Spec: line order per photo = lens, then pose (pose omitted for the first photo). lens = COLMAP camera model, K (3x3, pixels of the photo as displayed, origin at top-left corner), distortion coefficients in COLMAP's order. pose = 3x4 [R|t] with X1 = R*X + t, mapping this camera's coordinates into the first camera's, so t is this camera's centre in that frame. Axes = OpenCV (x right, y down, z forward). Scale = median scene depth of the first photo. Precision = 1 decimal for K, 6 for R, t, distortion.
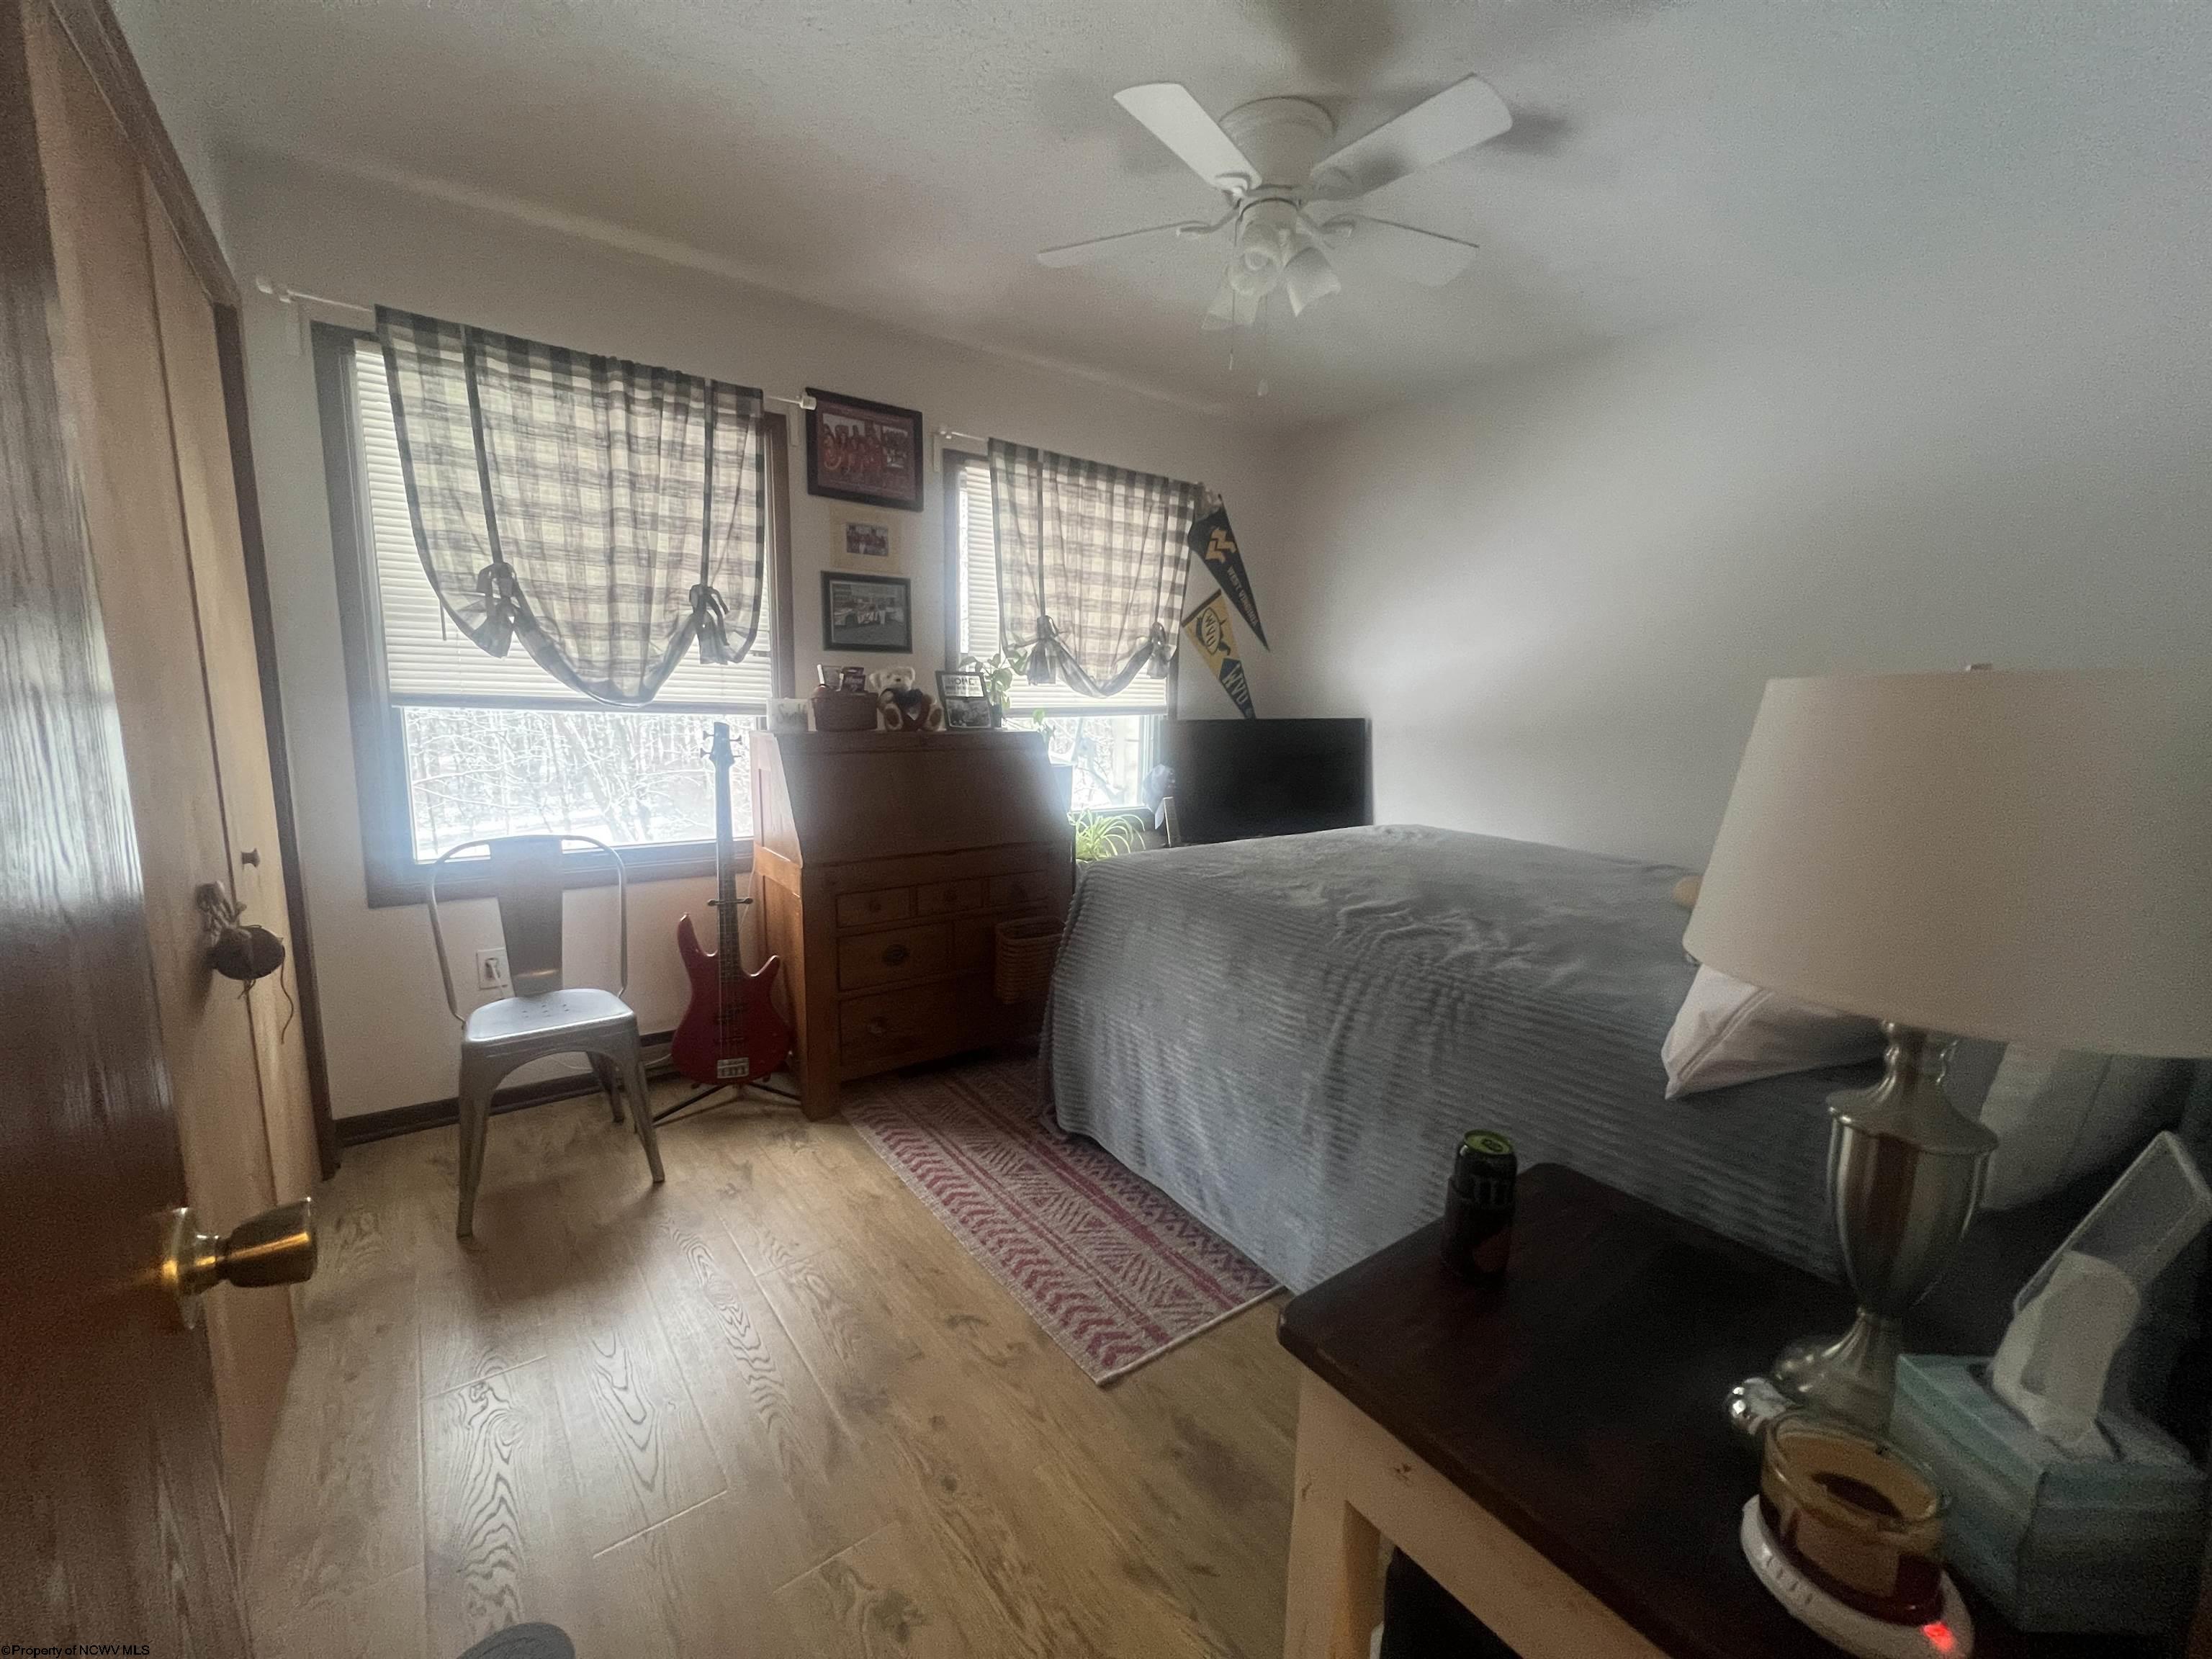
lens RADIAL K [[899.2, 0, 1106.0], [0, 899.2, 829.5], [0, 0, 1]] dist [0.000096, 0.000585]
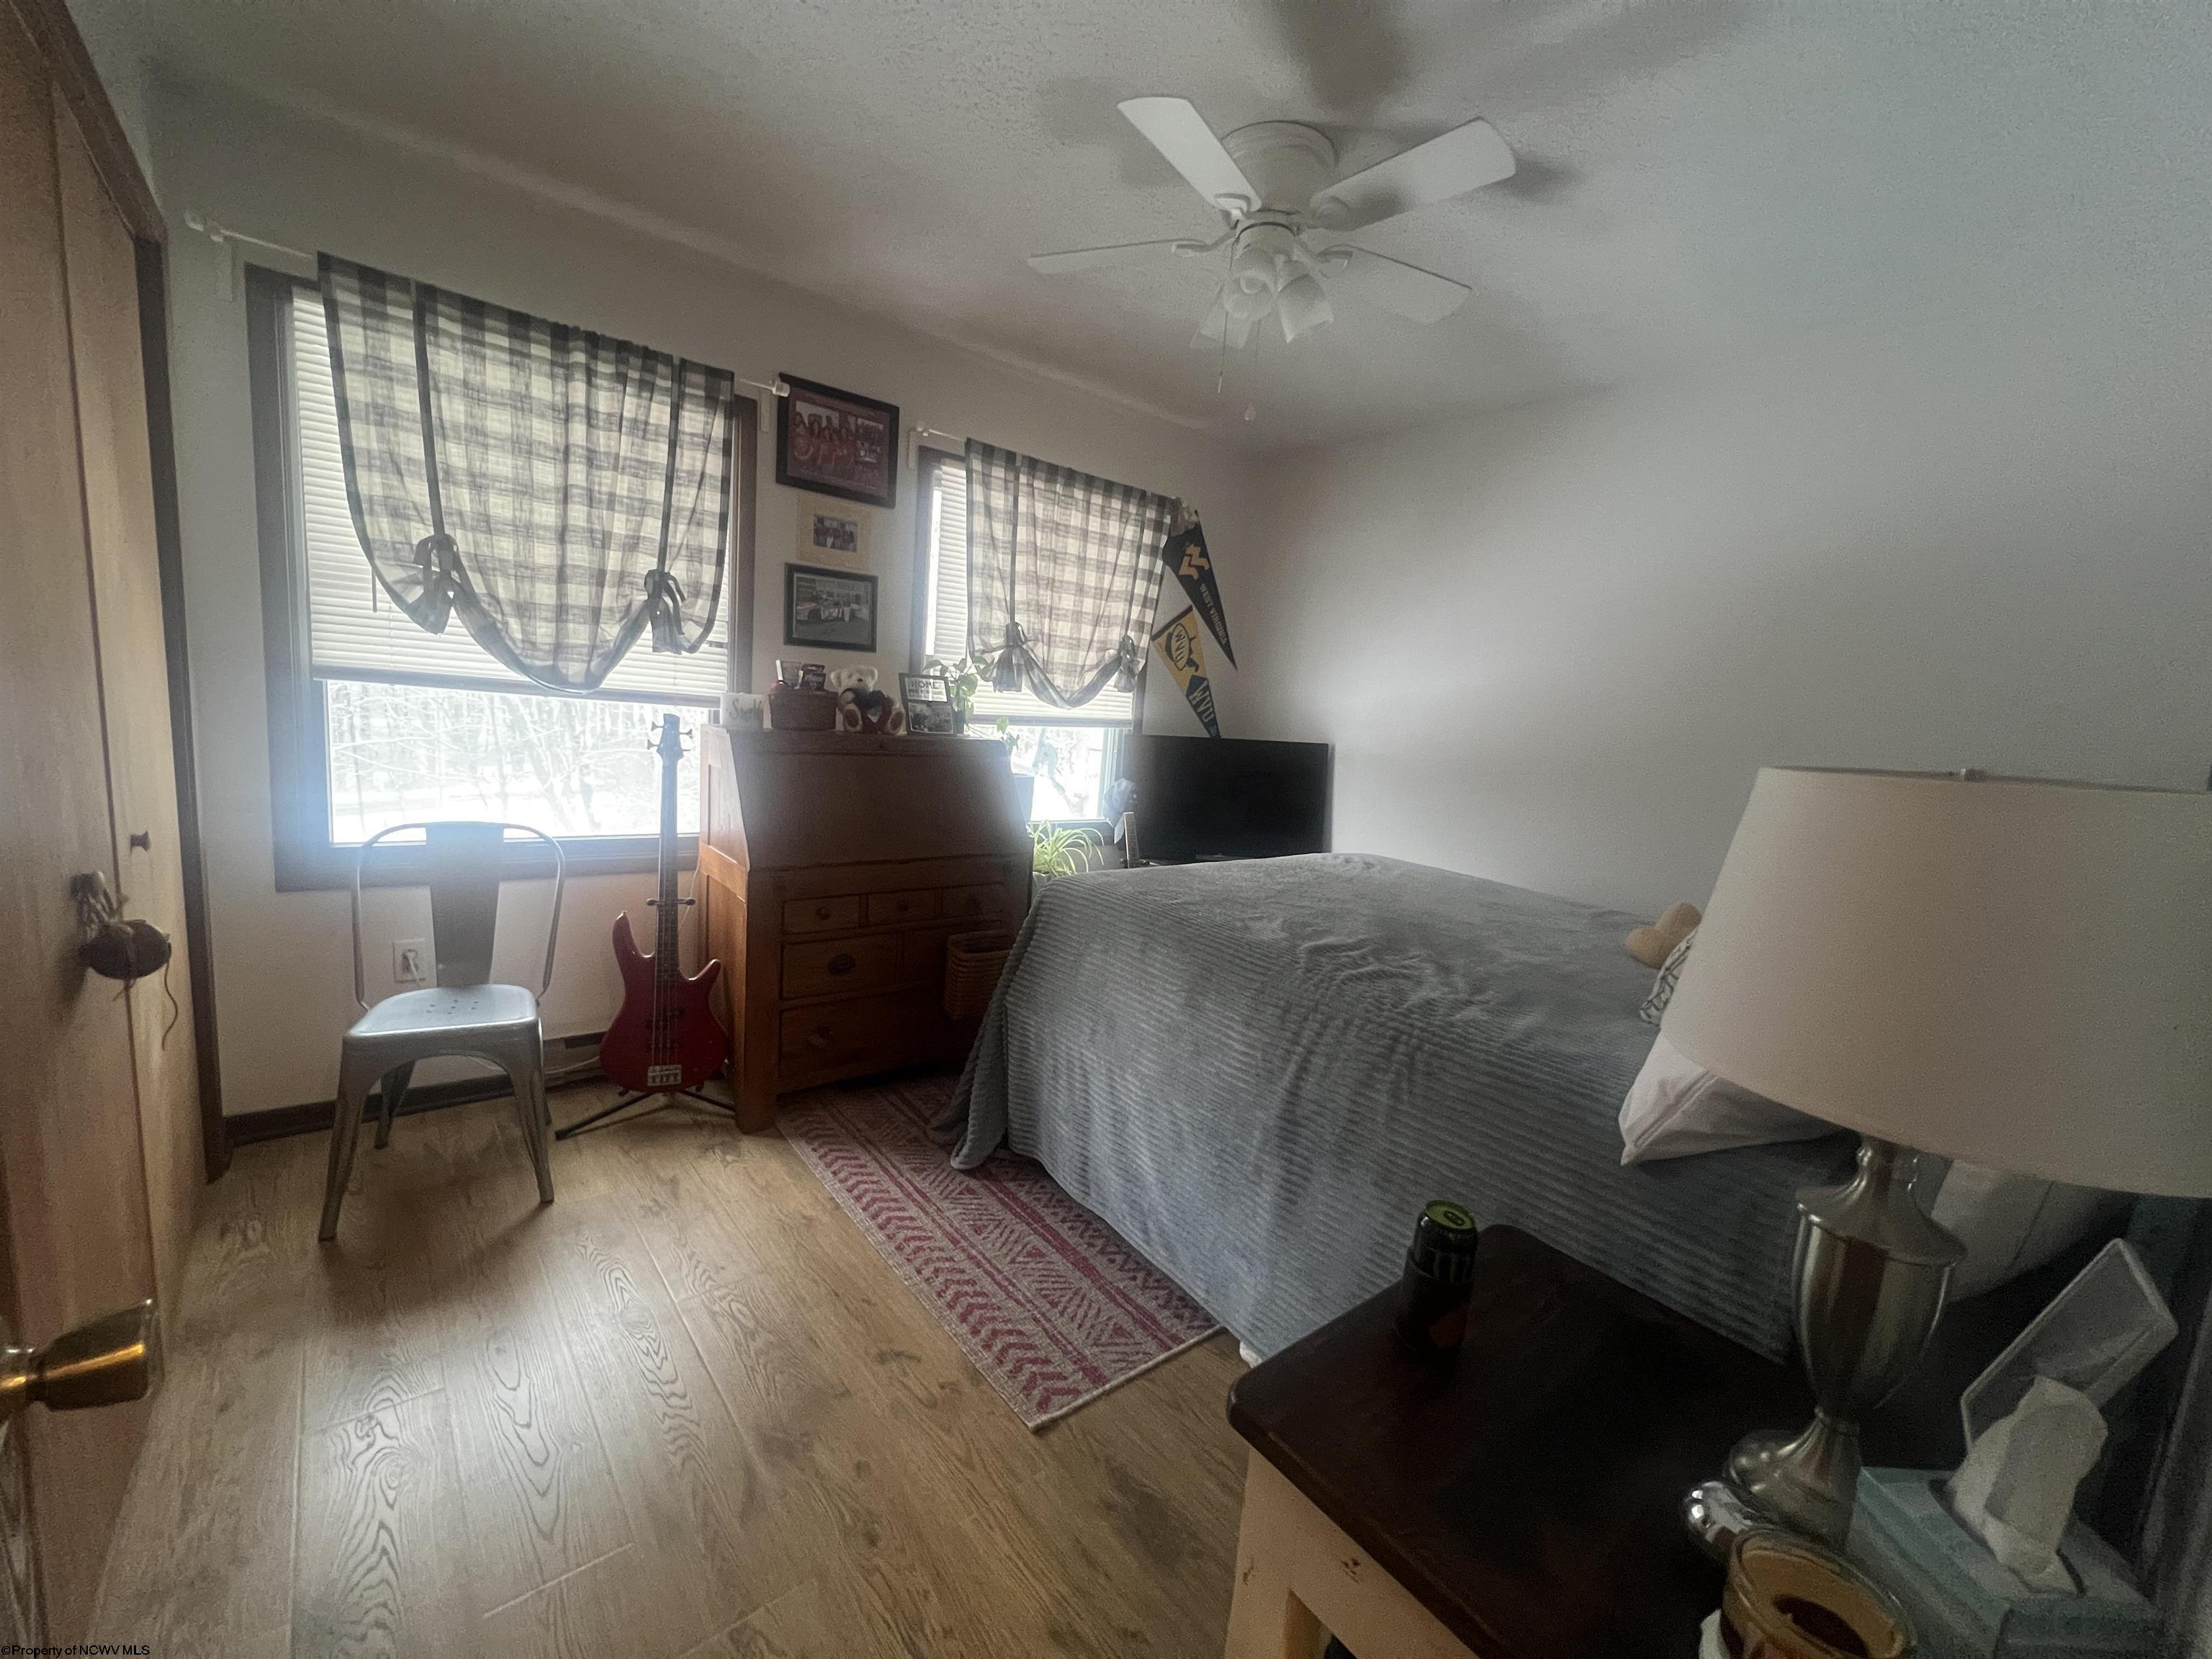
lens RADIAL K [[899.2, 0, 1106.0], [0, 899.2, 829.5], [0, 0, 1]] dist [0.000096, 0.000585]
pose [[0.997346, 0.052588, 0.050349, -0.007756], [-0.052514, 0.998616, -0.002793, -0.020010], [-0.050427, 0.000142, 0.998728, 0.019564]]
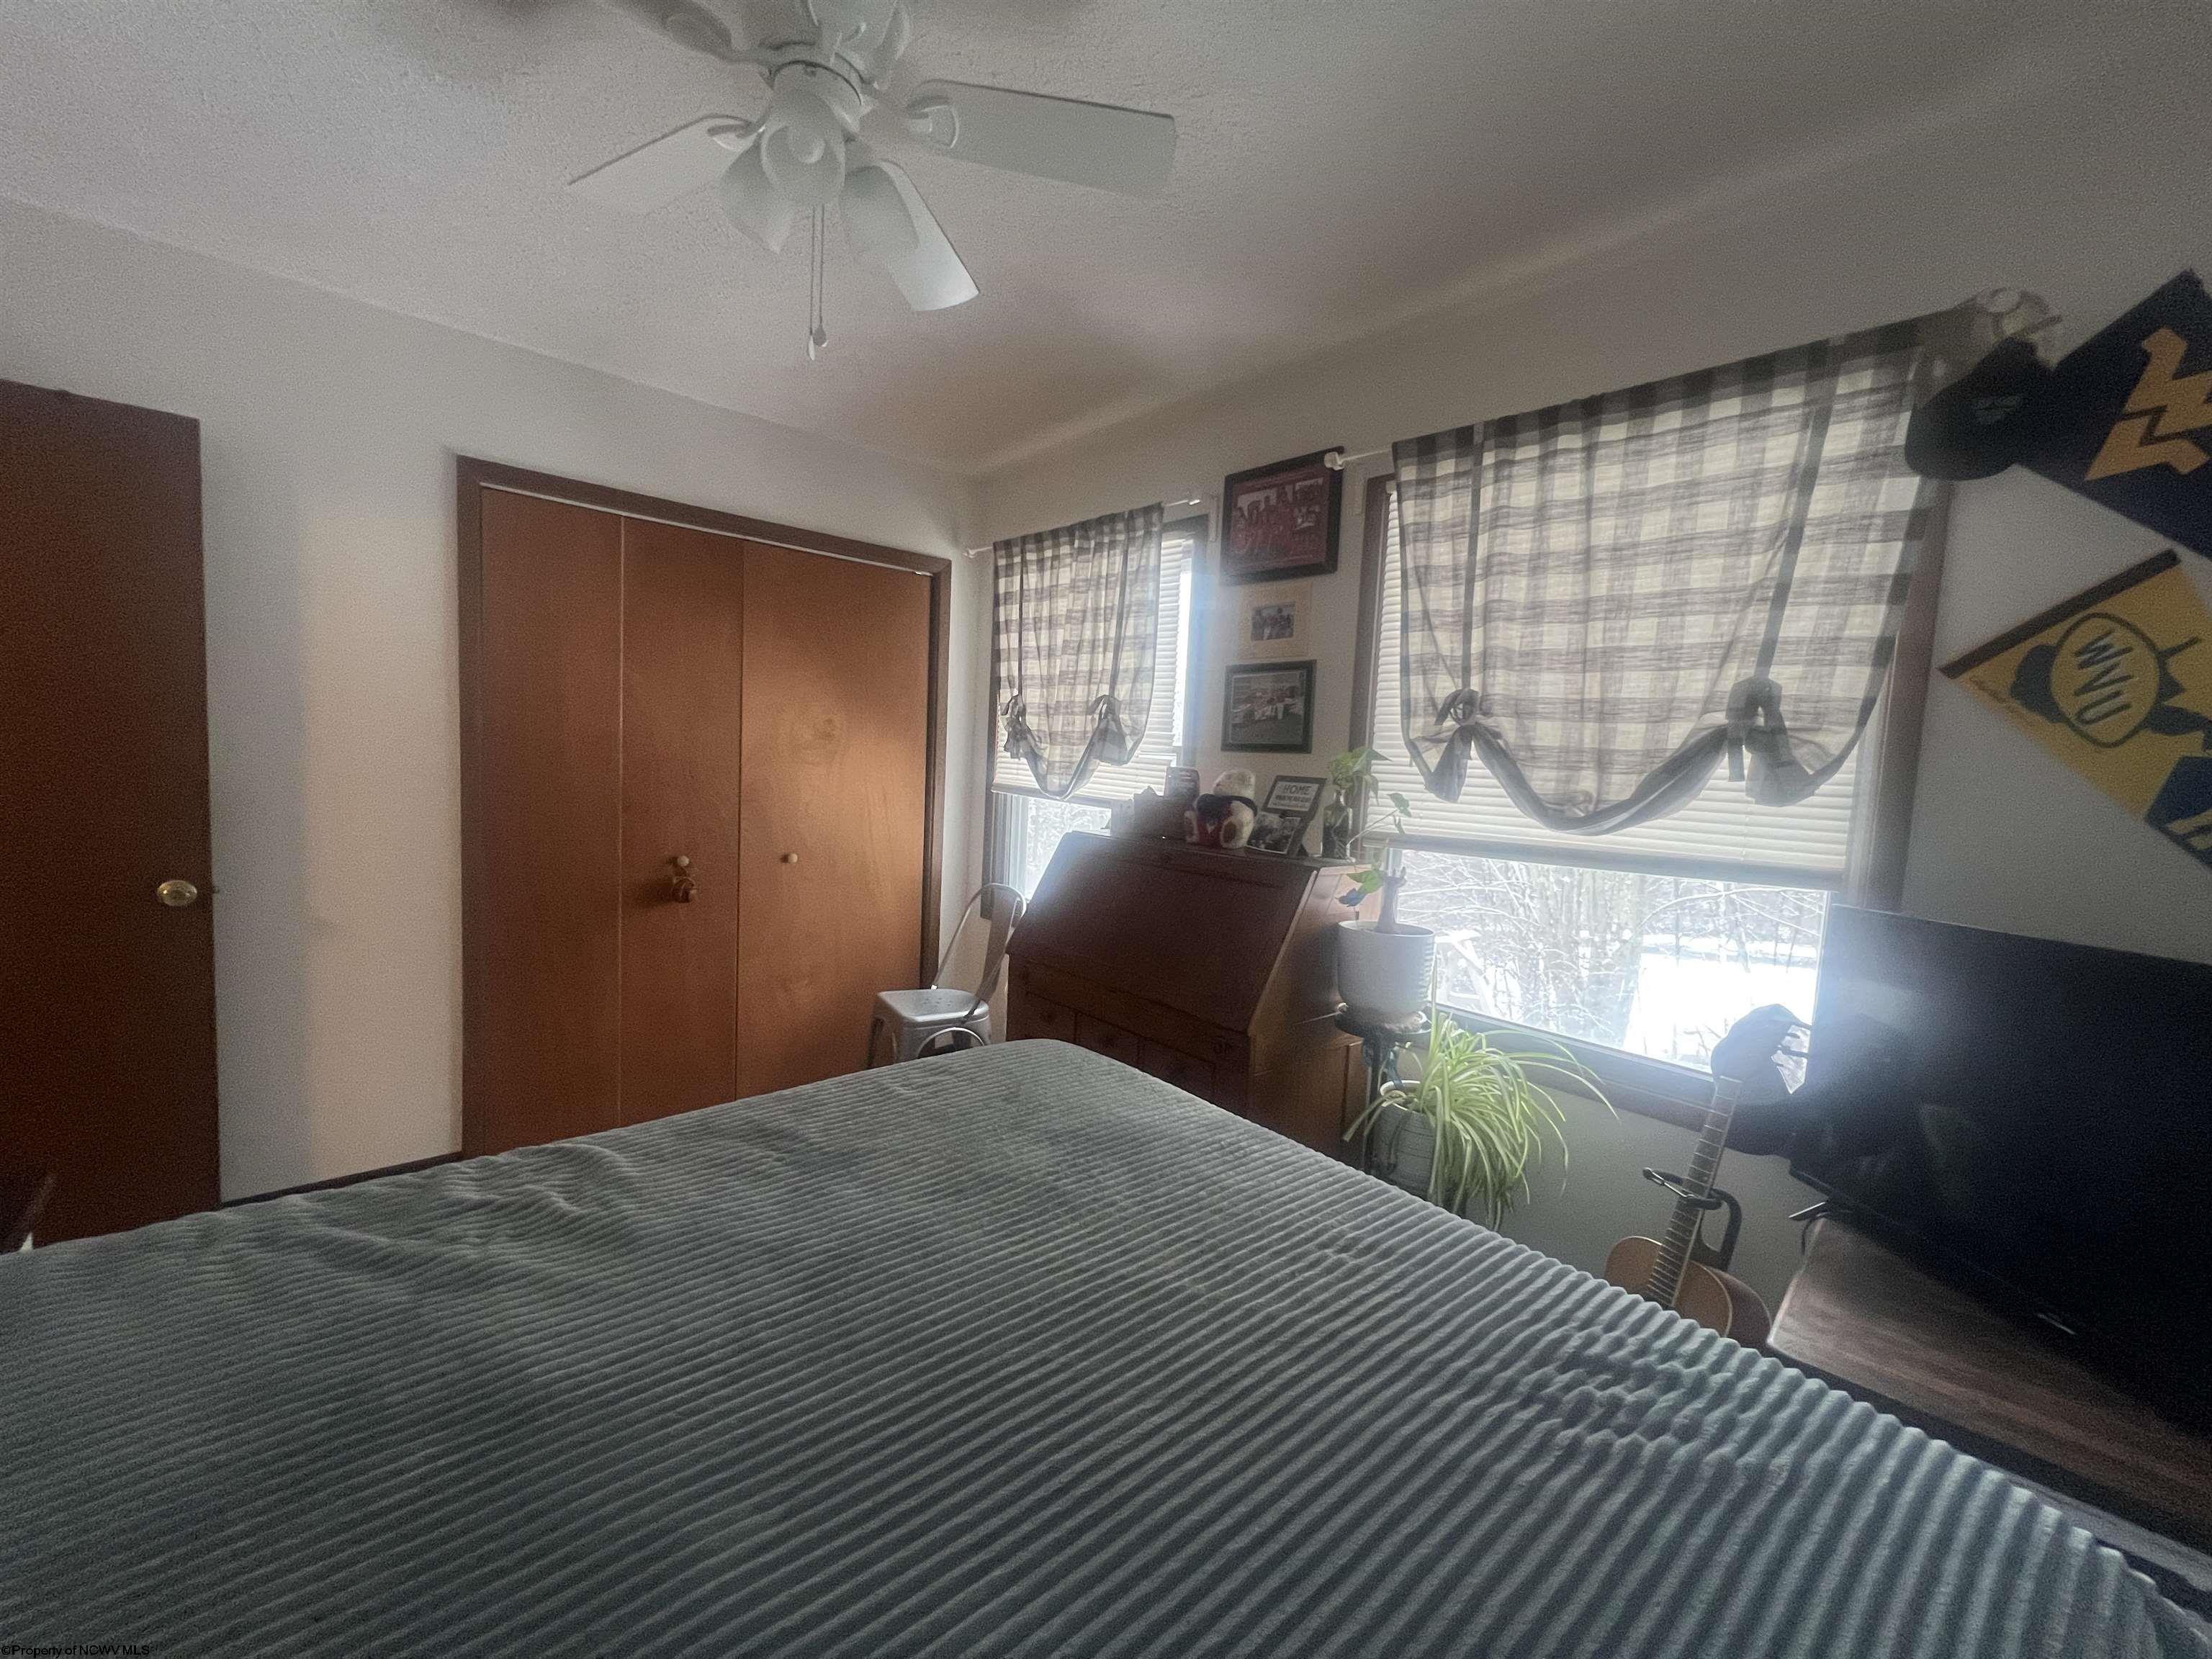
lens RADIAL K [[899.2, 0, 1106.0], [0, 899.2, 829.5], [0, 0, 1]] dist [0.000096, 0.000585]
pose [[0.073824, 0.069254, -0.994864, 0.729634], [-0.192327, 0.979847, 0.053937, -0.184151], [0.978550, 0.187358, 0.085655, 1.019895]]
